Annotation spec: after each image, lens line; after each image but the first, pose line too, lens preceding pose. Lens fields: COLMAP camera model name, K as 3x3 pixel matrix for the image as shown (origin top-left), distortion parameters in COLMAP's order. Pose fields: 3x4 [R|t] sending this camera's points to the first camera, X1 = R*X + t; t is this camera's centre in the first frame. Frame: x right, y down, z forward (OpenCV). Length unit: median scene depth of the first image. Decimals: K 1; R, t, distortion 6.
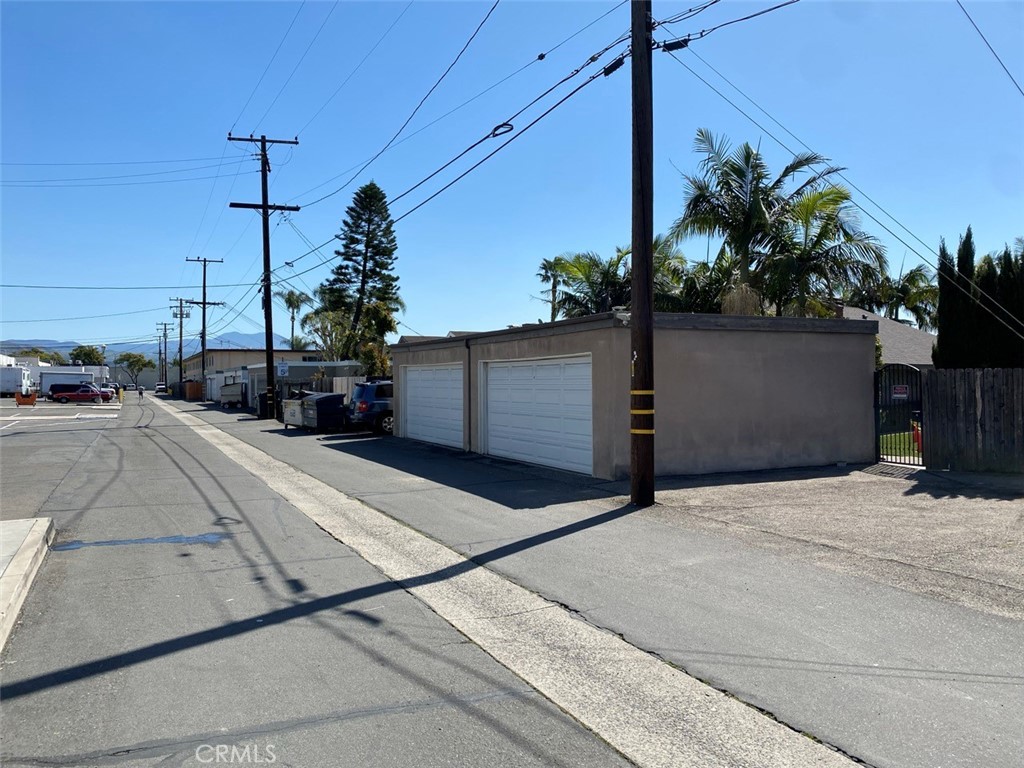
lens RADIAL K [[773.0, 0, 518.3], [0, 773.0, 374.8], [0, 0, 1]] dist [0.053339, -0.068729]
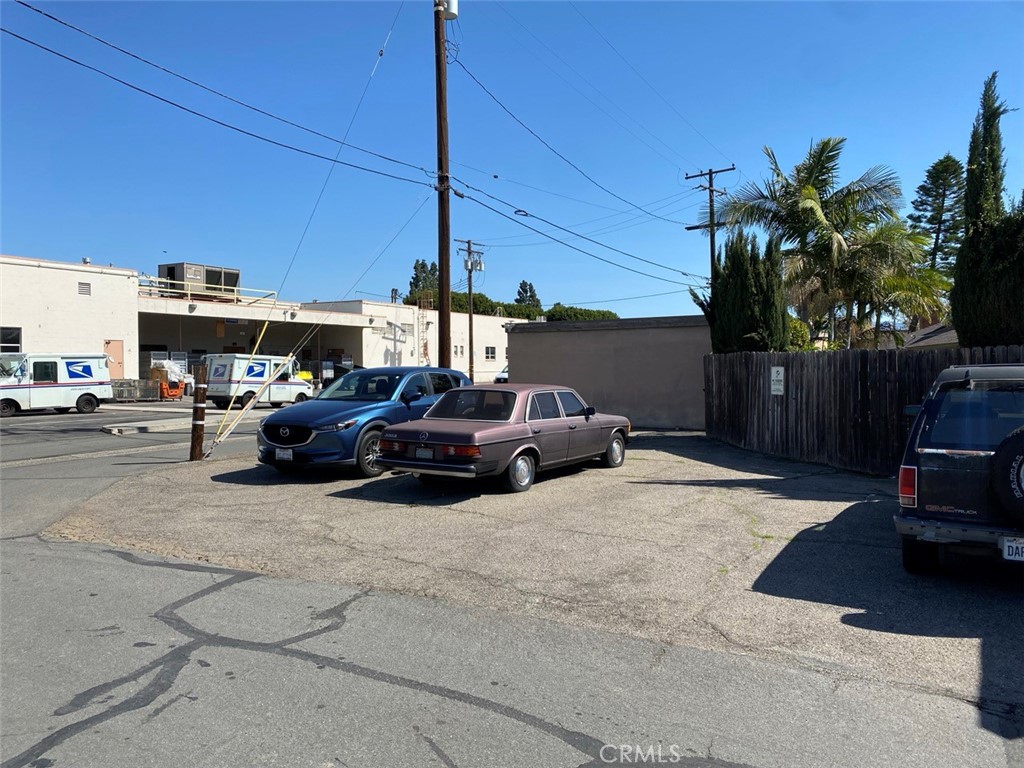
lens RADIAL K [[773.0, 0, 520.8], [0, 773.0, 379.4], [0, 0, 1]] dist [0.053339, -0.068729]
pose [[0.571717, 0.015794, -0.820299, 0.539175], [0.008605, 0.999644, 0.025245, -0.000729], [0.820406, -0.021492, 0.571378, 0.020531]]
